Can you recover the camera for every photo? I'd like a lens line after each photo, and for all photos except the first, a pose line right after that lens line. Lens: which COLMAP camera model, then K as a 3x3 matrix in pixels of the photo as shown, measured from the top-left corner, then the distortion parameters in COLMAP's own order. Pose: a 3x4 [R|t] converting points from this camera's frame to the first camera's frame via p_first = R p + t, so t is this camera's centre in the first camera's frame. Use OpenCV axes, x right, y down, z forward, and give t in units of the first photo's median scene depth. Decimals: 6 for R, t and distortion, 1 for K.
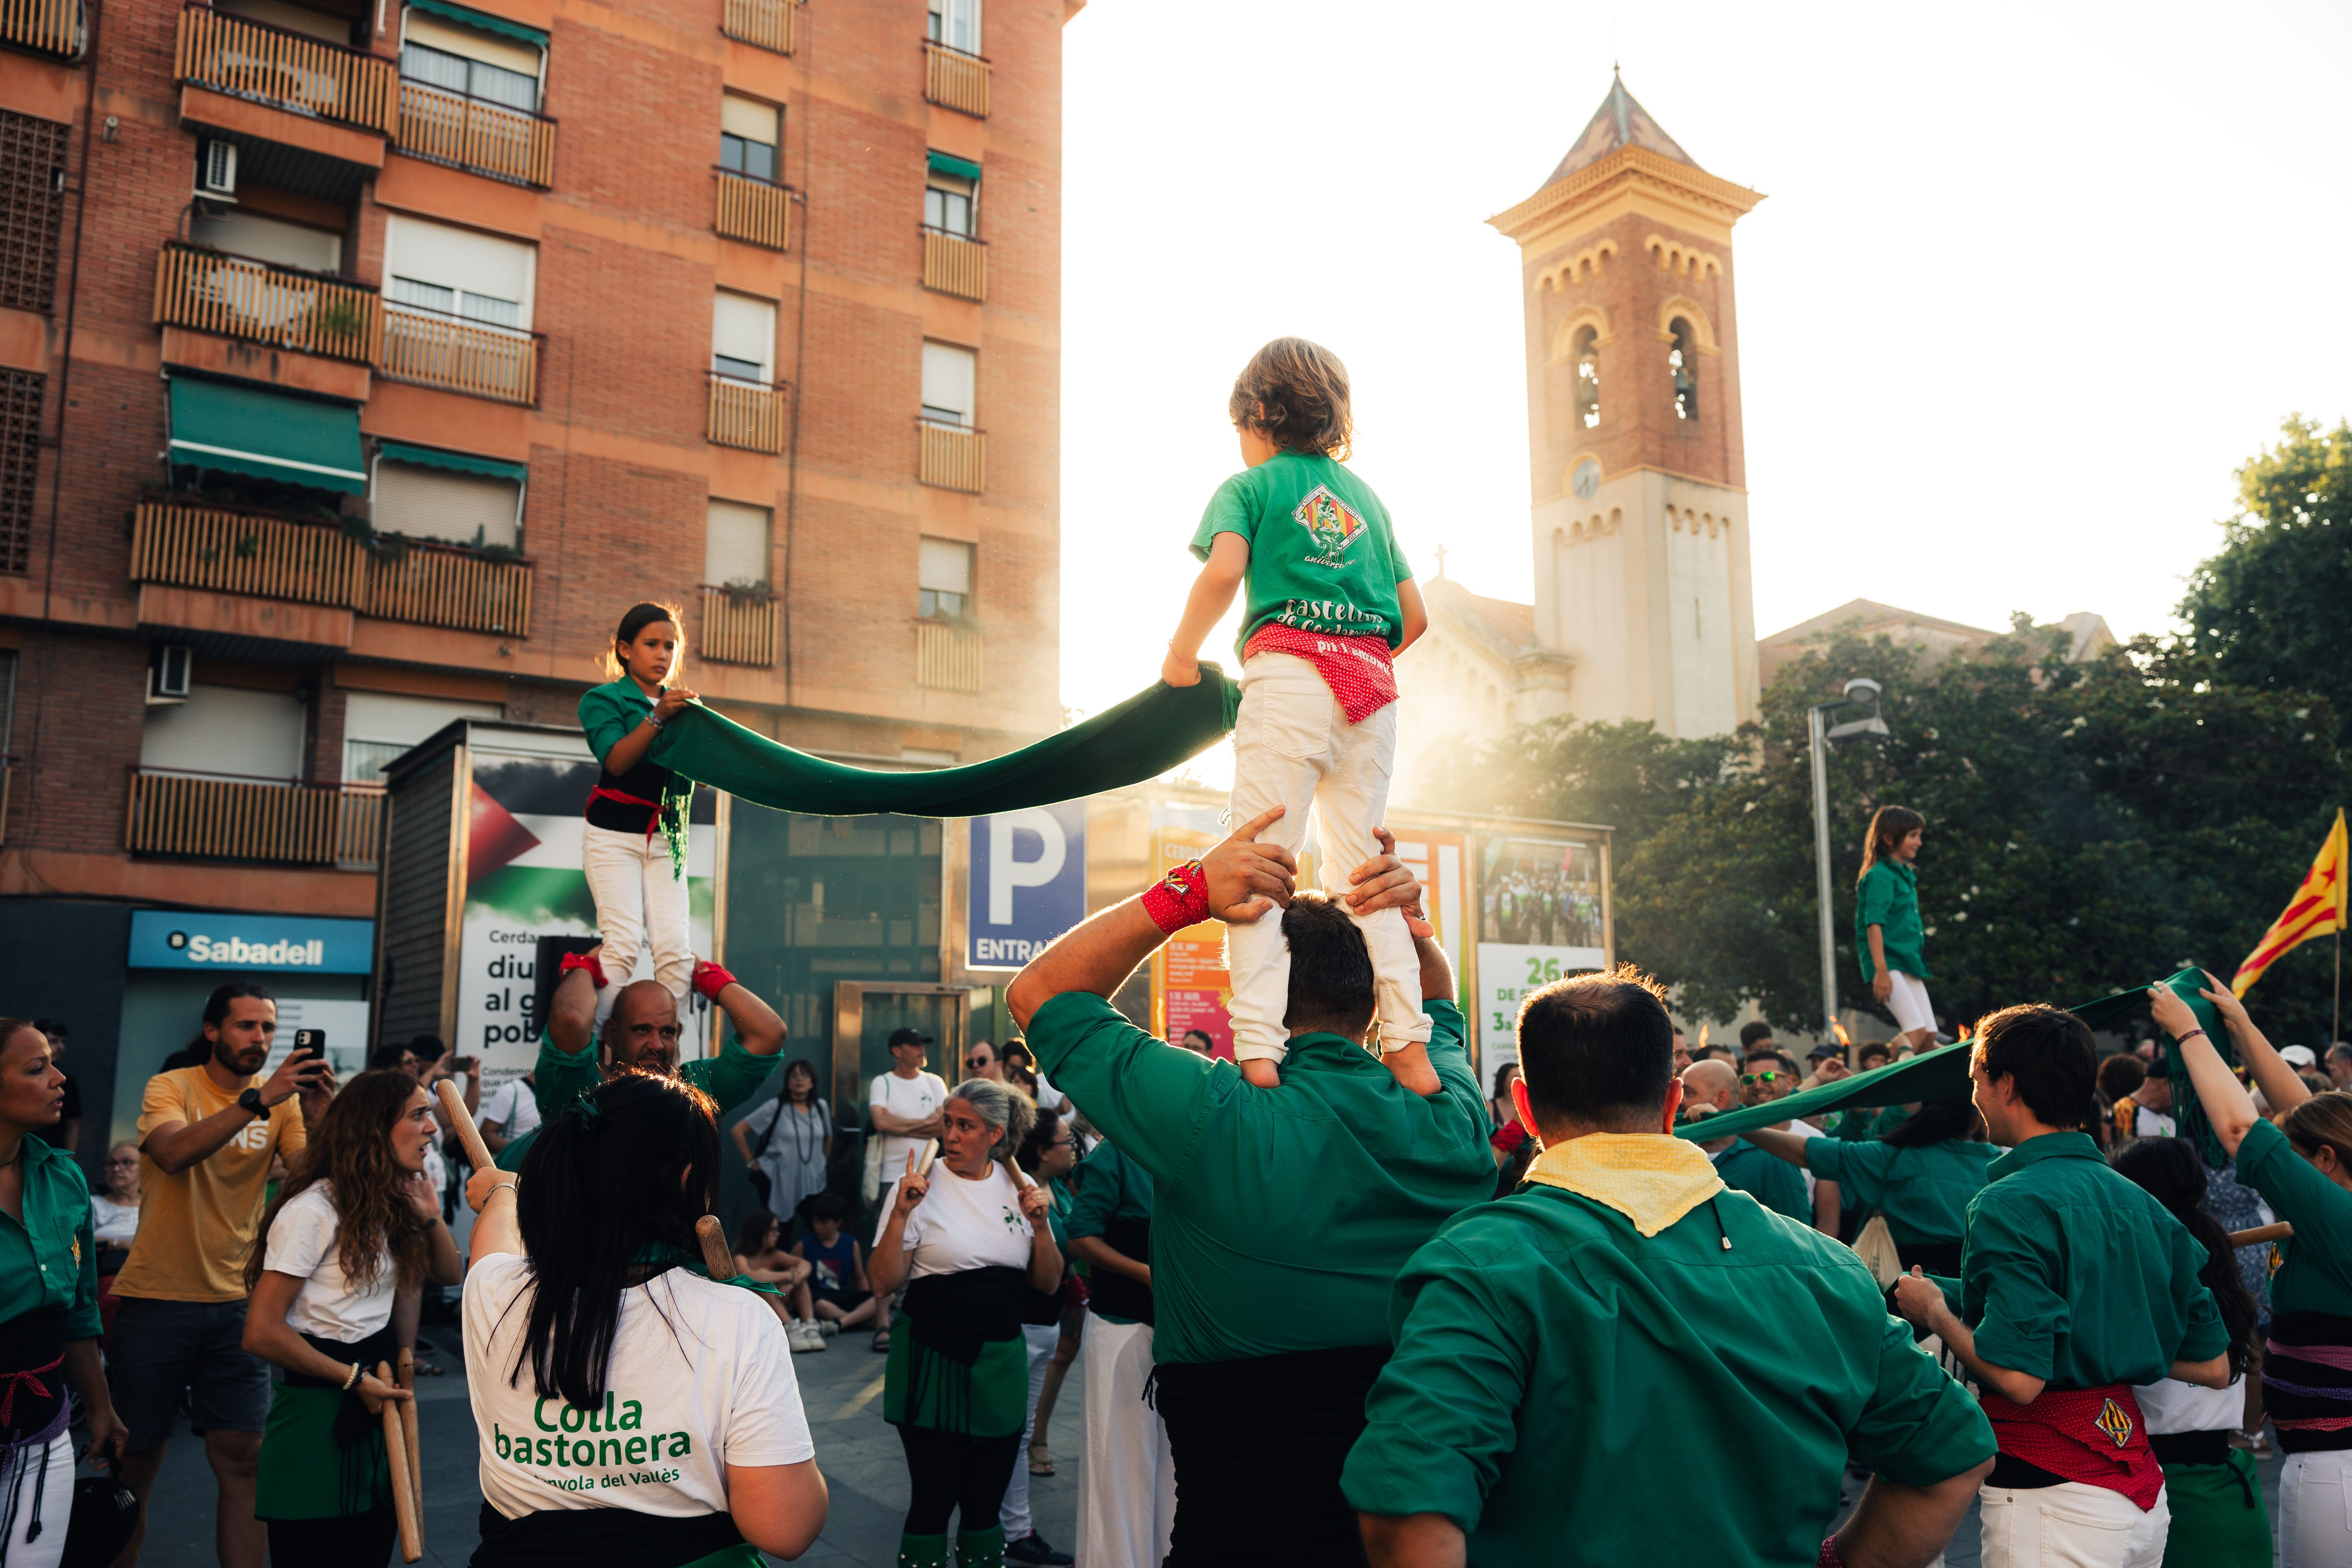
lens RADIAL K [[1873.8, 0, 1194.1], [0, 1873.8, 768.9], [0, 0, 1]] dist [-0.001794, 0.012389]
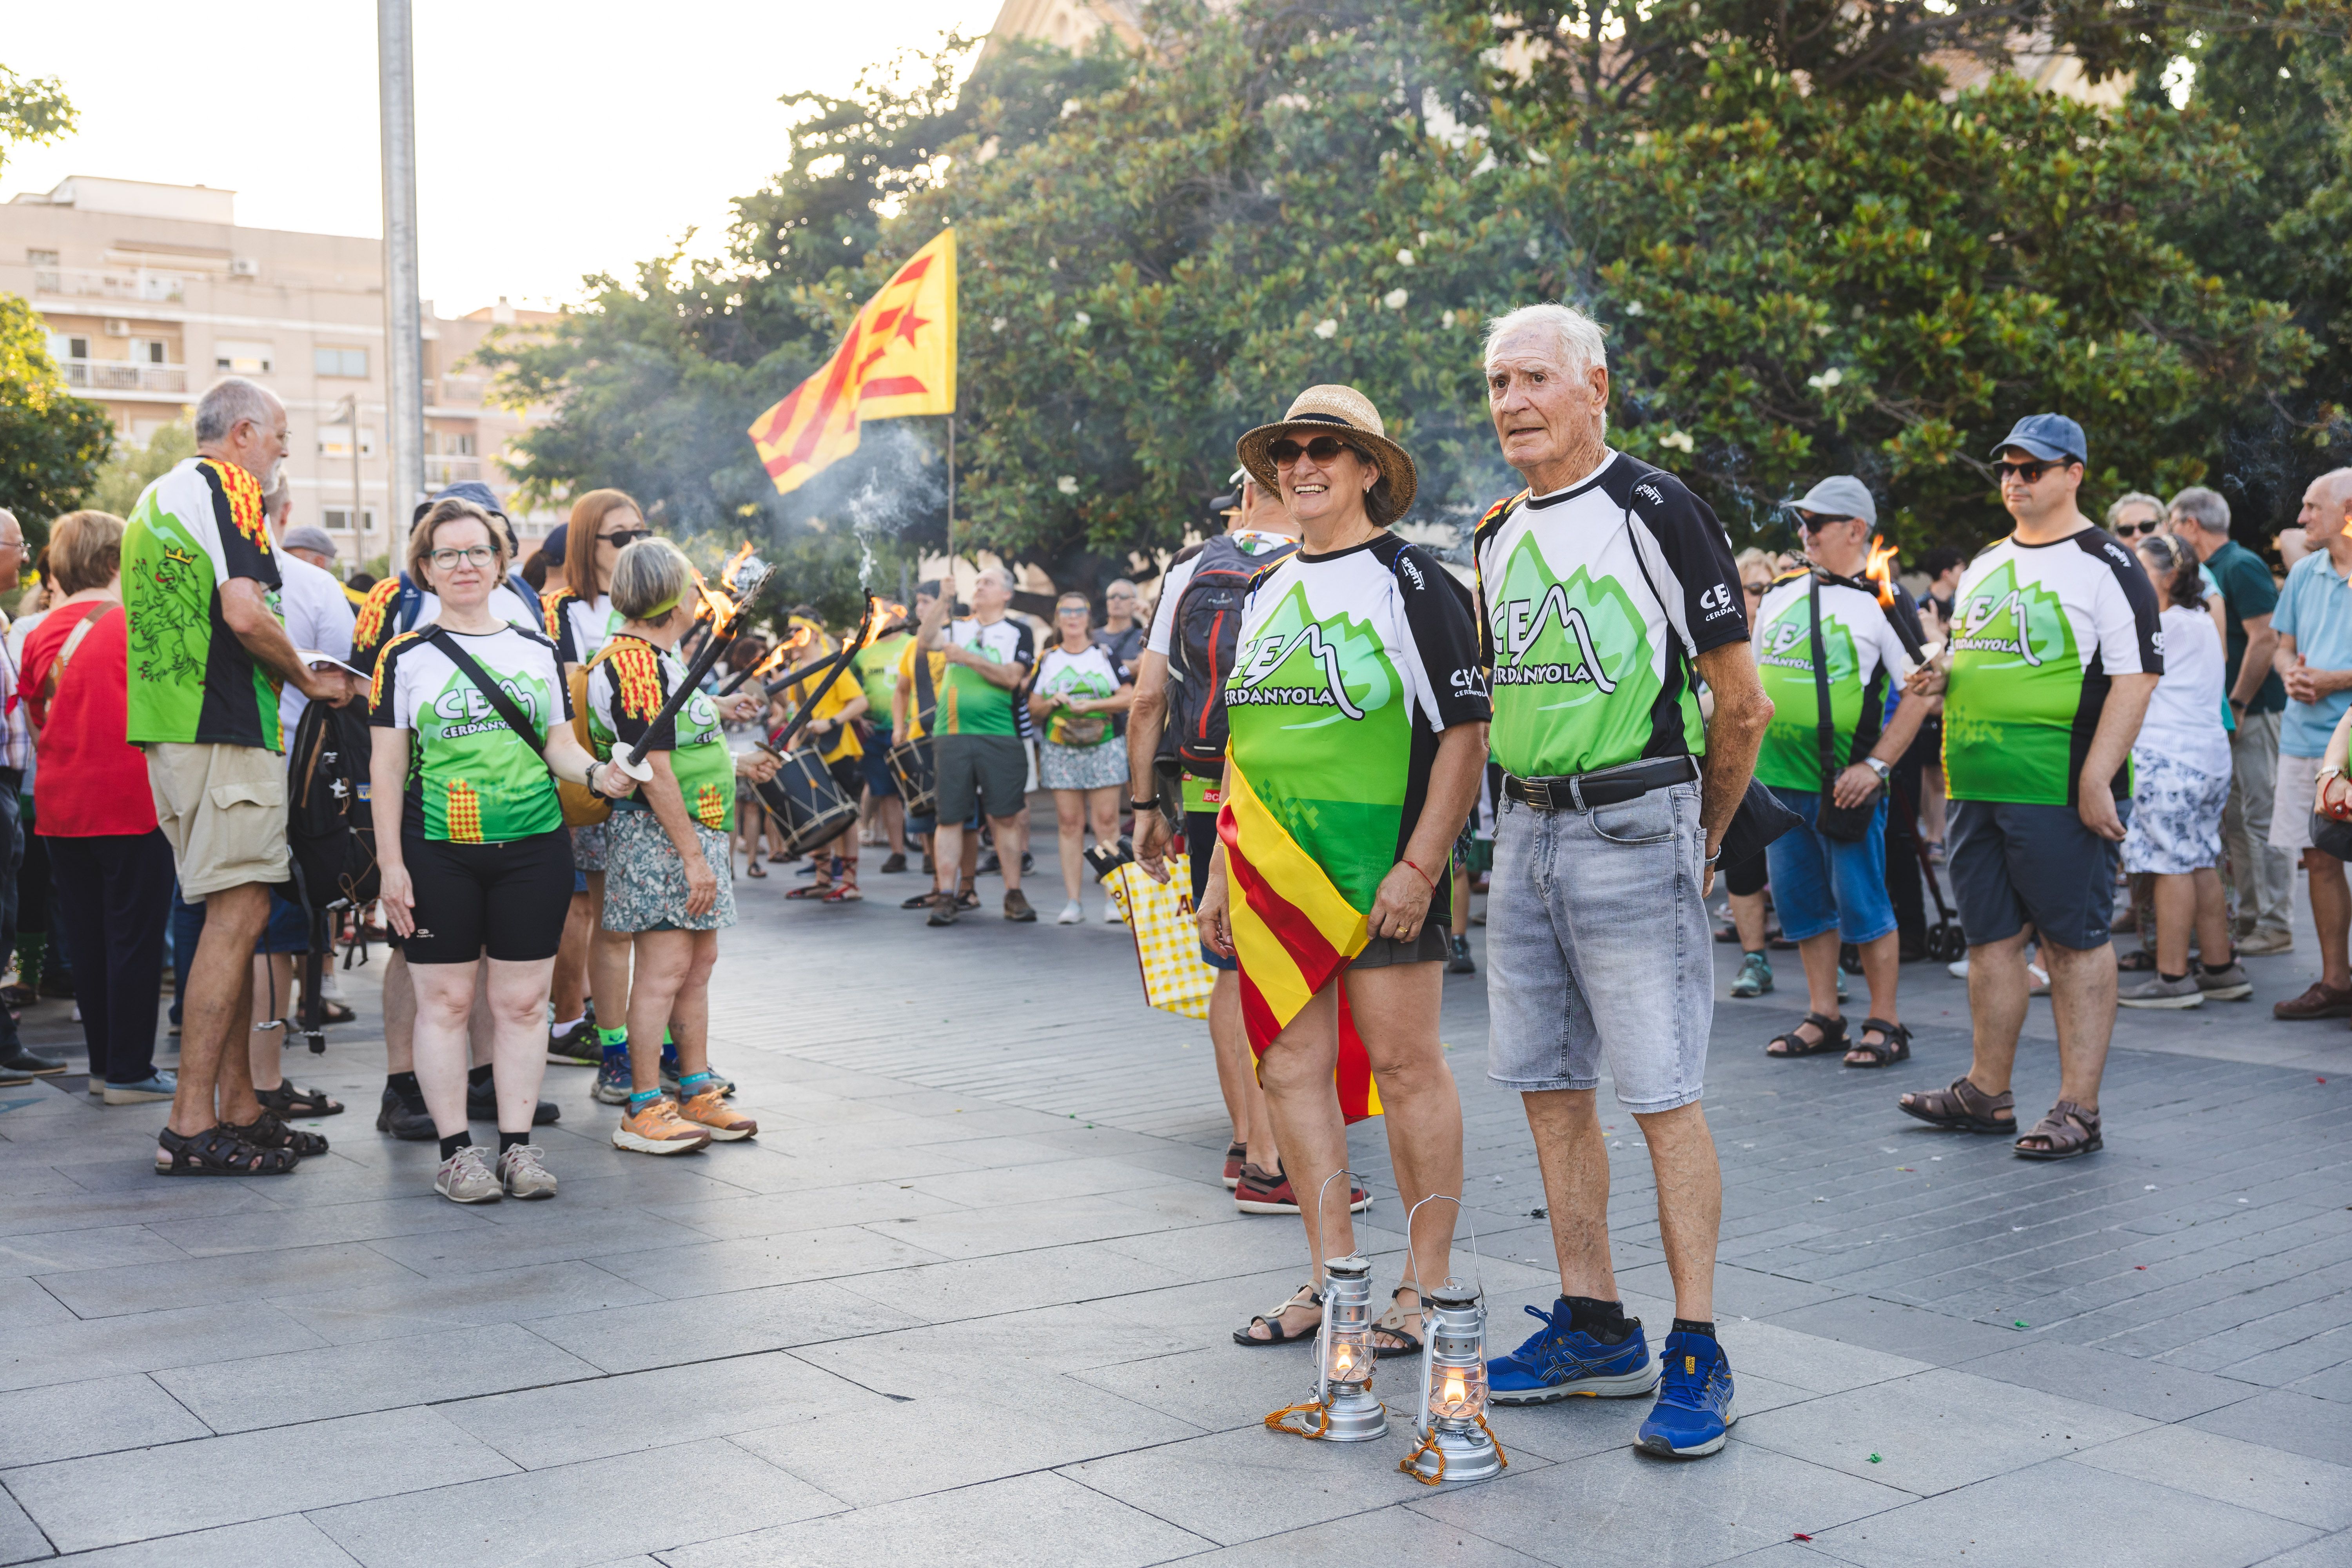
lens RADIAL K [[2630.1, 0, 1179.1], [0, 2630.1, 787.9], [0, 0, 1]] dist [0.025435, 0.000000]
pose [[0.998750, -0.023013, 0.044380, 0.336298], [0.015118, 0.985215, 0.170656, 0.090050], [-0.047651, -0.169772, 0.984331, 0.342473]]
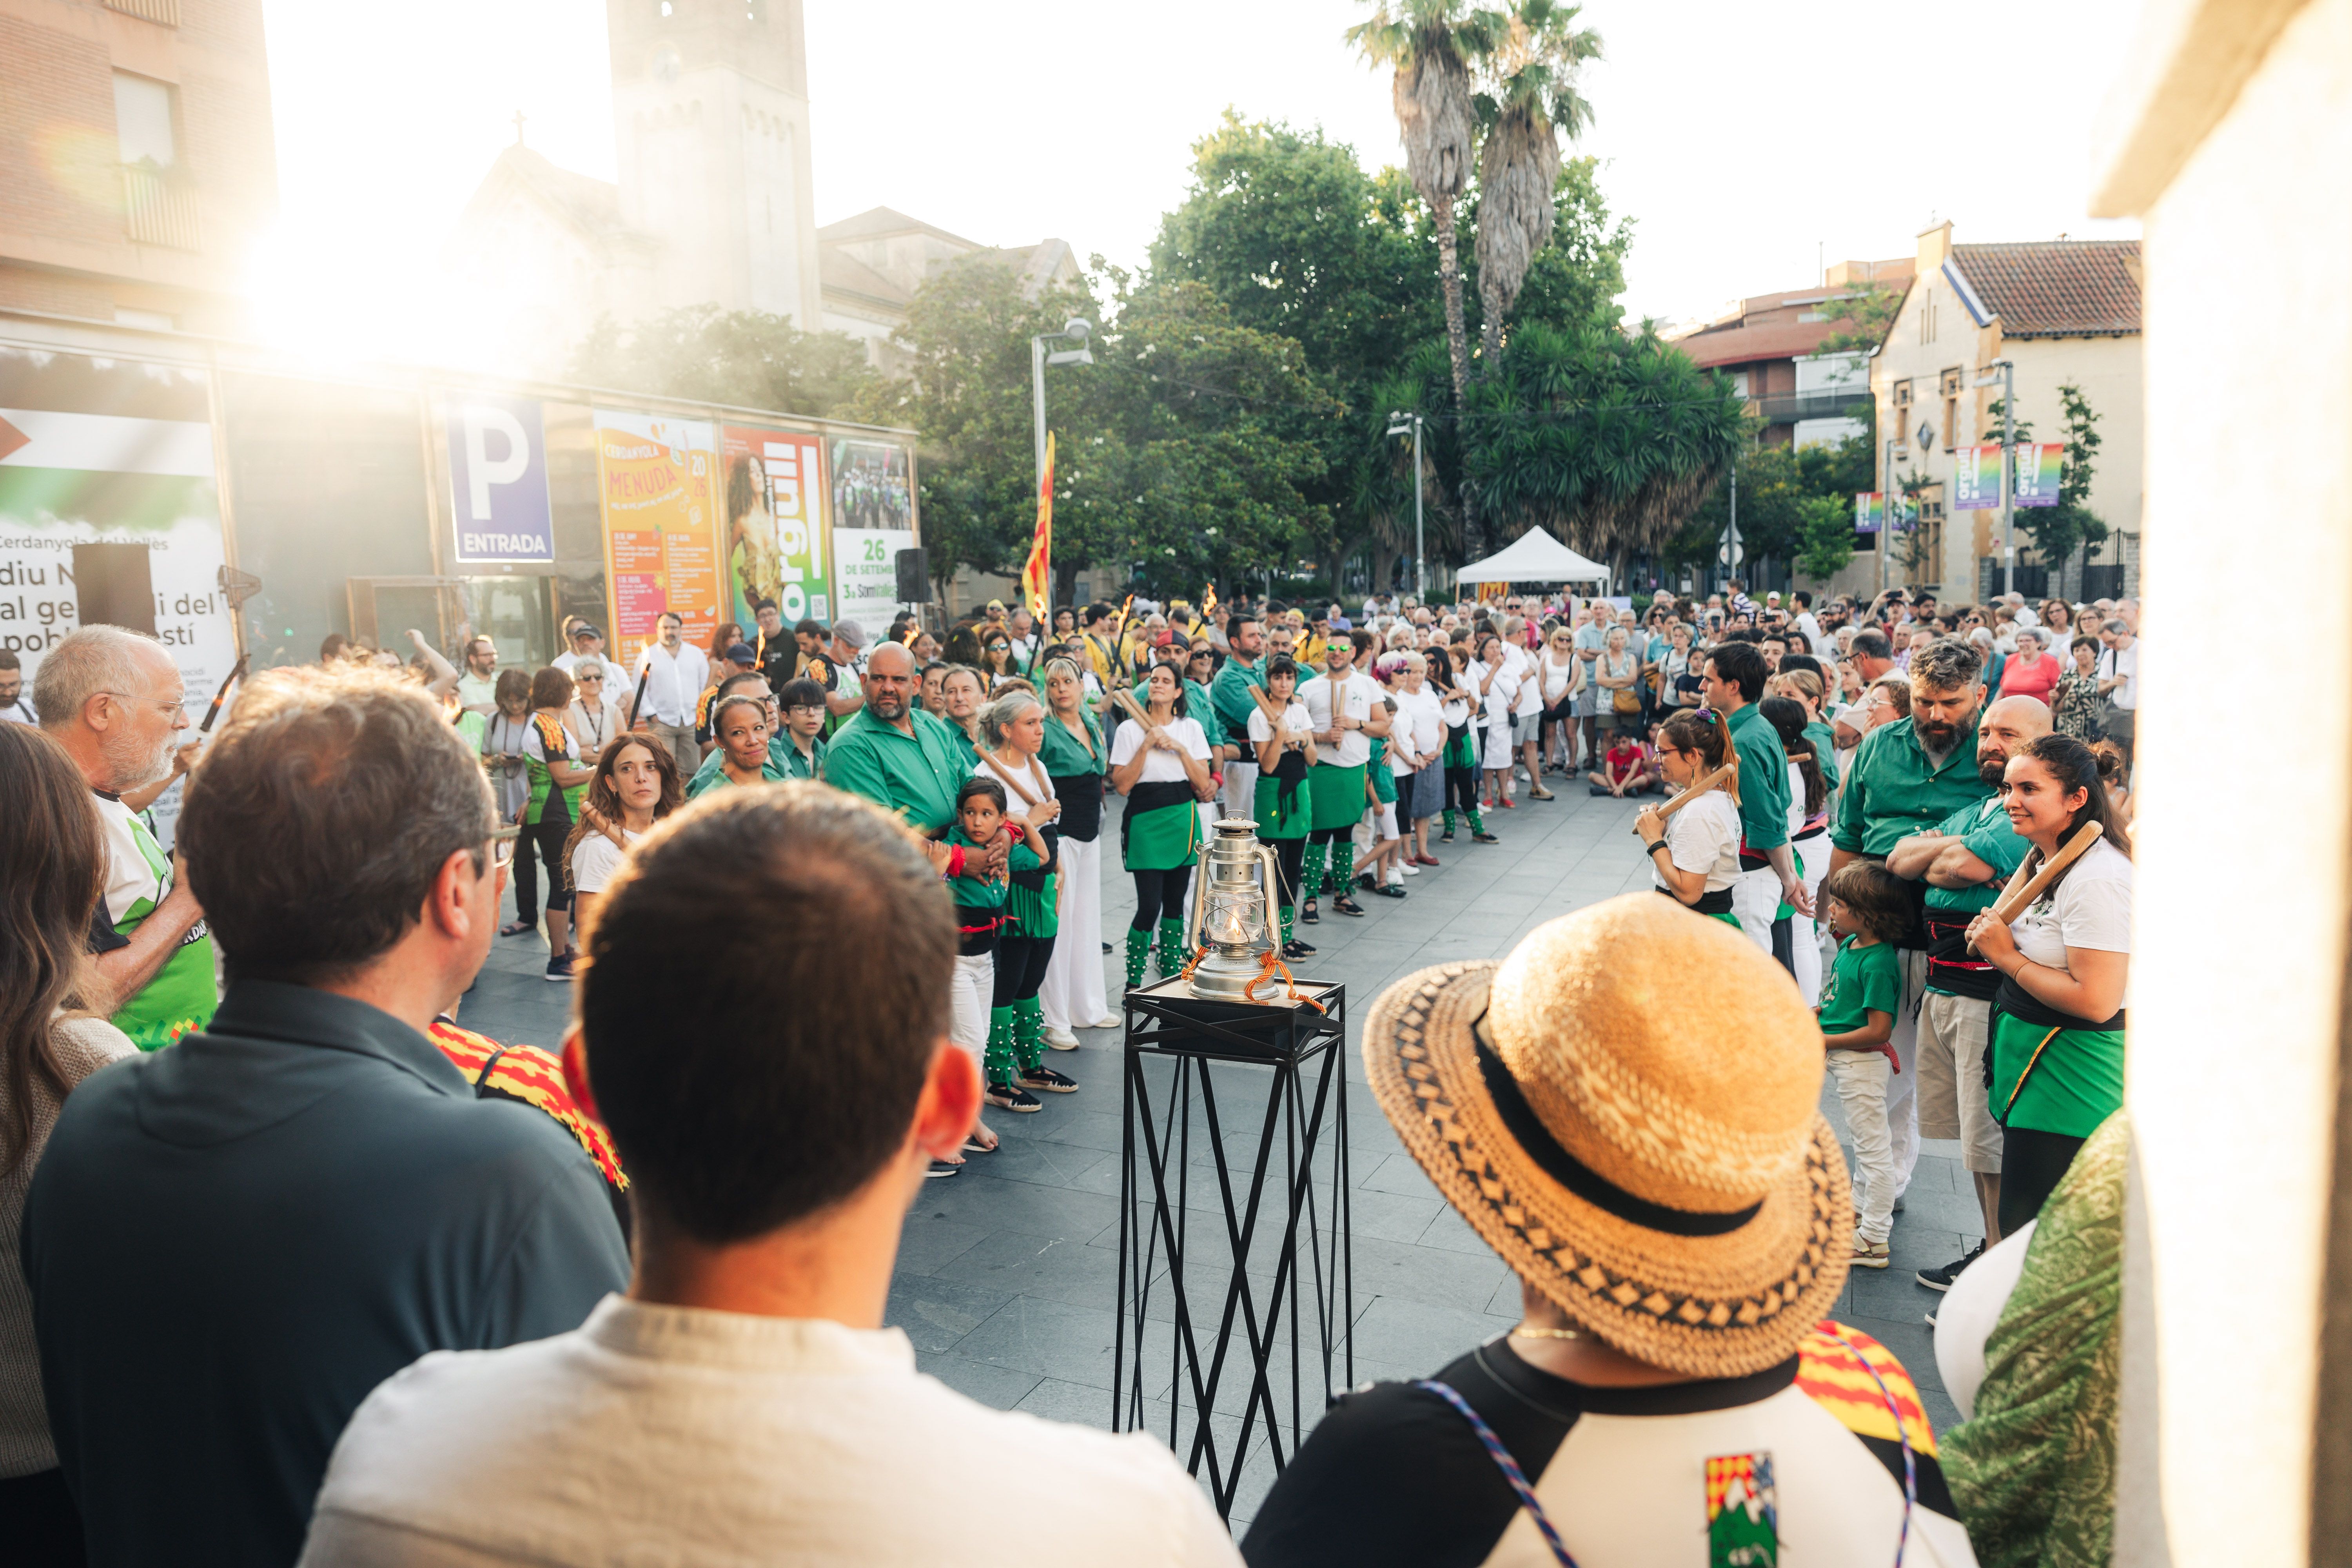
lens RADIAL K [[1590.6, 0, 1160.0], [0, 1590.6, 766.1], [0, 0, 1]] dist [0.012384, -0.003958]
pose [[0.844282, -0.082368, 0.529531, -0.156103], [-0.060060, 0.967349, 0.246229, -0.017570], [-0.532523, -0.239690, 0.811769, 0.000996]]
